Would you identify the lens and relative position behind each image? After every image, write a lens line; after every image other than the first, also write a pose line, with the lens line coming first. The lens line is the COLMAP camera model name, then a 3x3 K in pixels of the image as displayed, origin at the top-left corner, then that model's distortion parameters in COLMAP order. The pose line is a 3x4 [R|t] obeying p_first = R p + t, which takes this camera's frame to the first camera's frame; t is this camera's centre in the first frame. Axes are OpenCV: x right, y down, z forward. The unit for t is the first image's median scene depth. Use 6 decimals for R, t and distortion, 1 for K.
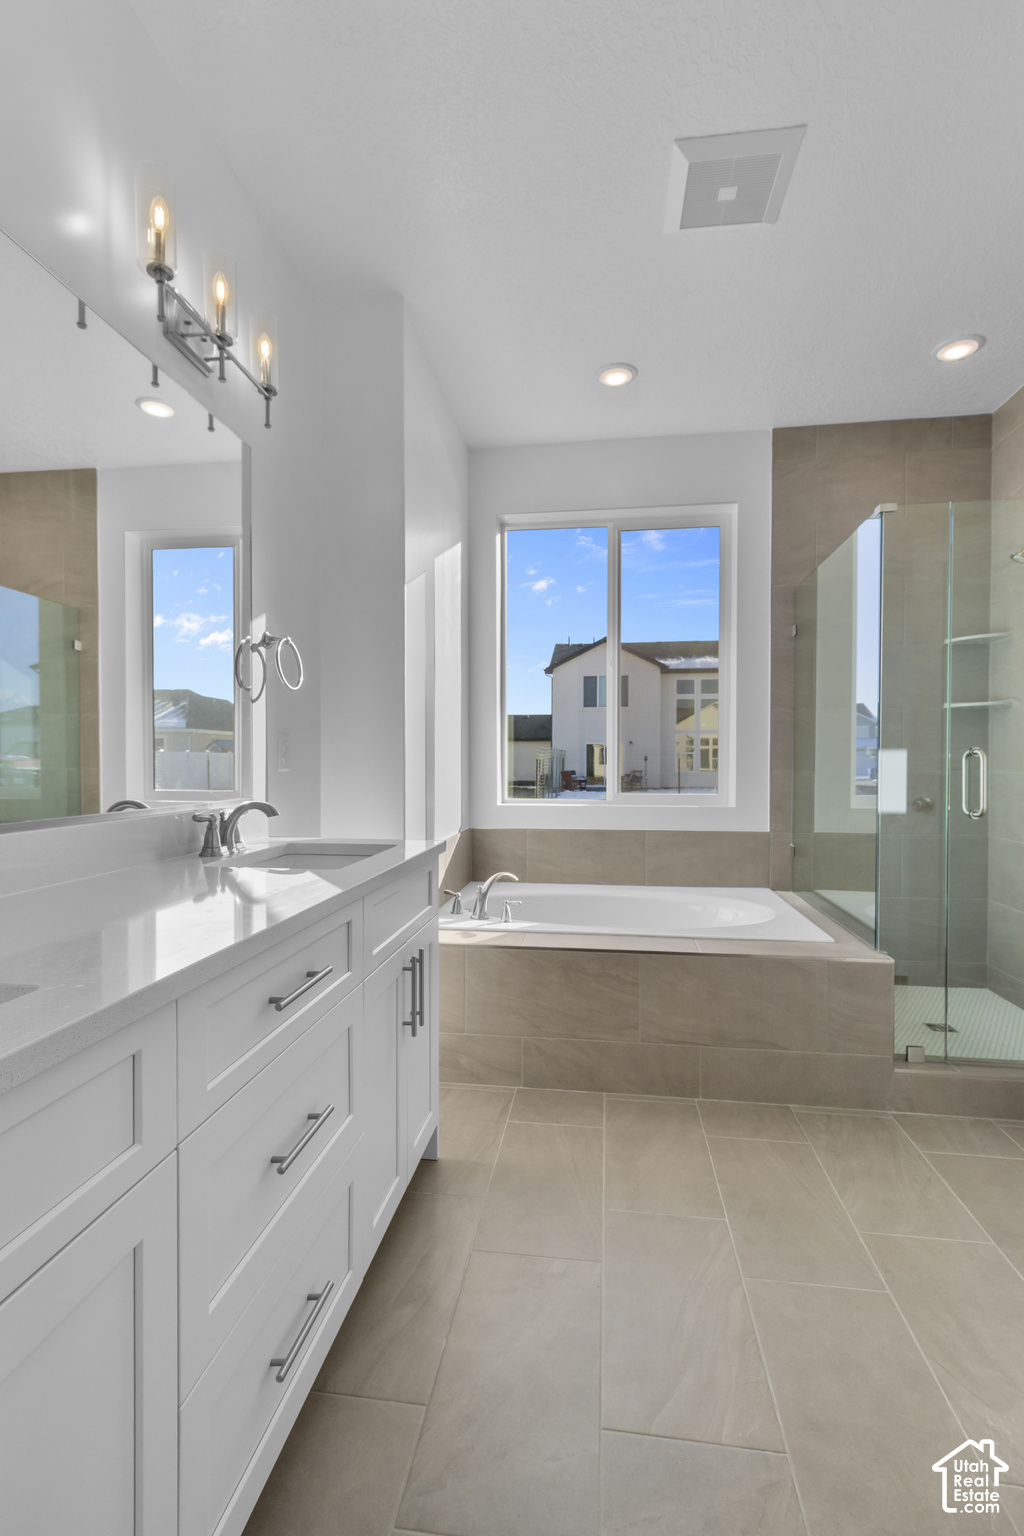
lens RADIAL K [[755.3, 0, 498.4], [0, 755.3, 774.4], [0, 0, 1]] dist [0.010960, -0.002354]
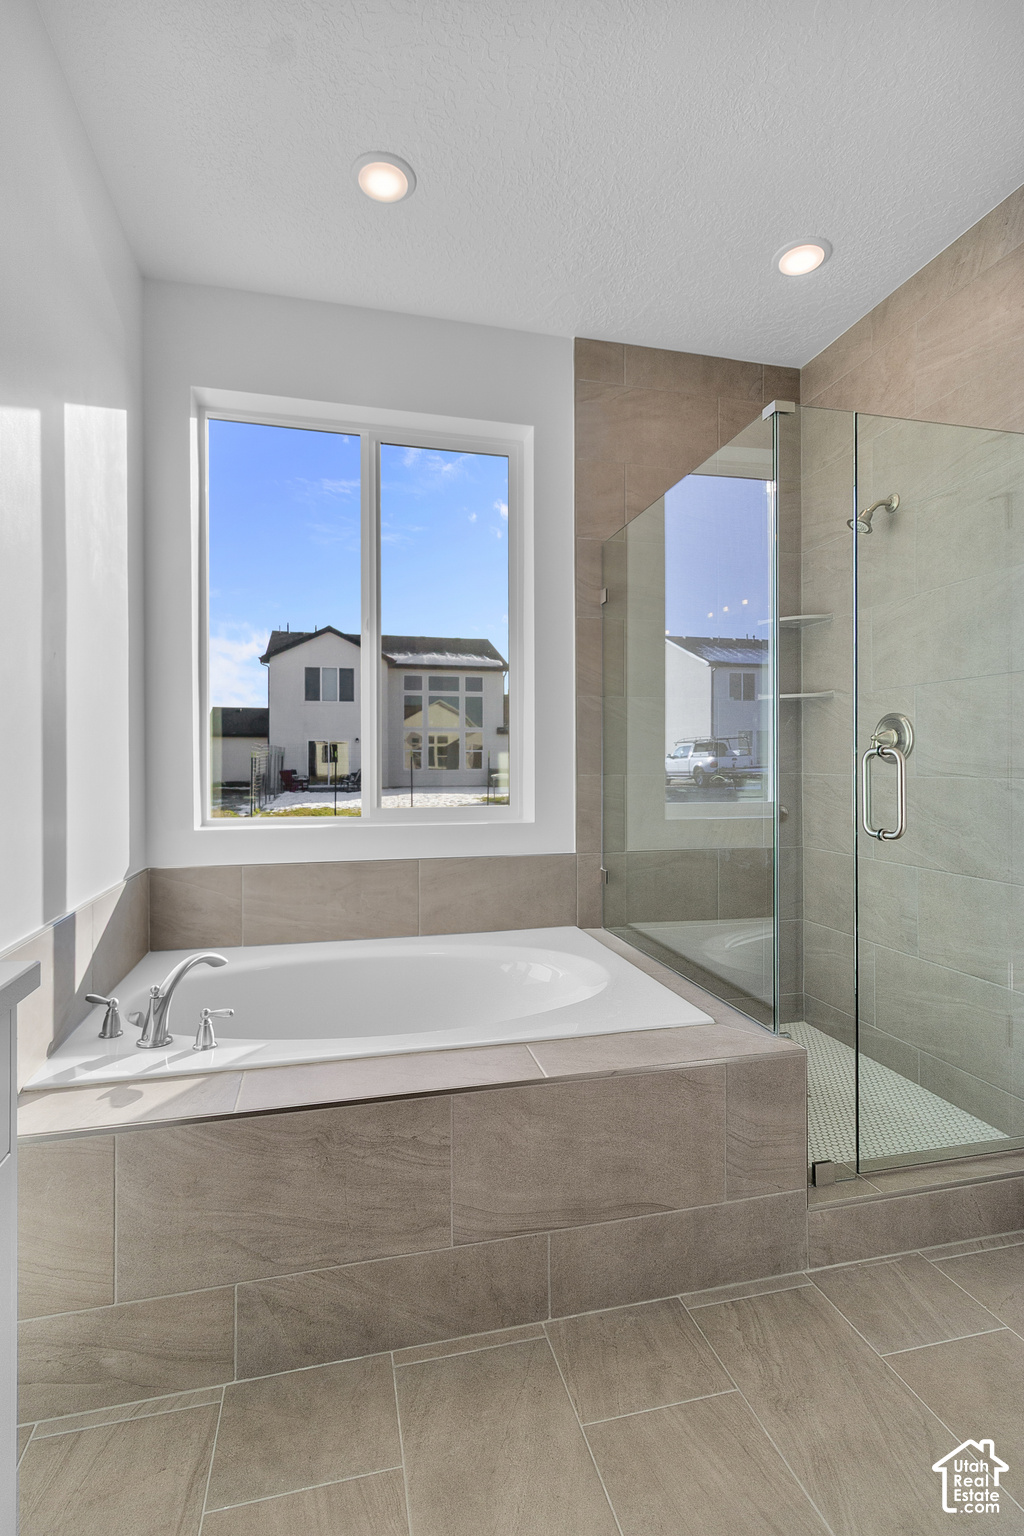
lens RADIAL K [[755.3, 0, 522.5], [0, 755.3, 761.7], [0, 0, 1]] dist [0.010960, -0.002354]
pose [[0.922404, -0.002881, 0.386216, 0.008673], [0.008189, 0.999893, -0.012097, -0.008941], [-0.386140, 0.014321, 0.922329, 0.306703]]
